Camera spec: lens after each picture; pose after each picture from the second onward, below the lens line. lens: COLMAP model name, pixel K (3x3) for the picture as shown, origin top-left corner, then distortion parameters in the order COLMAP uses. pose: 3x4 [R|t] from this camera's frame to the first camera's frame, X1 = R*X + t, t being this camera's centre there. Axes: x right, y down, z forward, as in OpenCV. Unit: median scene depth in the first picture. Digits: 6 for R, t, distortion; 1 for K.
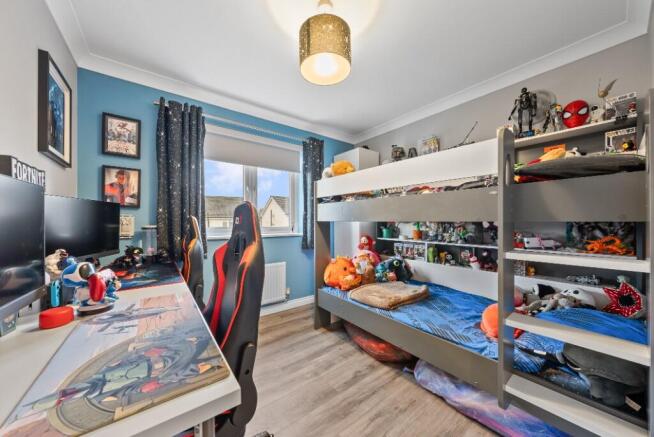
lens RADIAL K [[227.7, 0, 327.3], [0, 227.7, 221.6], [0, 0, 1]] dist [-0.000555, -0.000071]
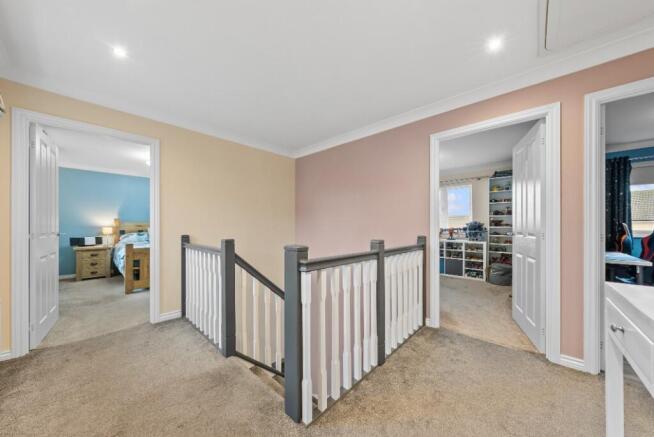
lens RADIAL K [[227.7, 0, 327.3], [0, 227.7, 221.6], [0, 0, 1]] dist [-0.000555, -0.000071]
pose [[0.169415, -0.004769, -0.985533, 0.703602], [-0.000855, 0.999987, -0.004986, -0.019520], [0.985544, 0.001688, 0.169409, -1.434793]]
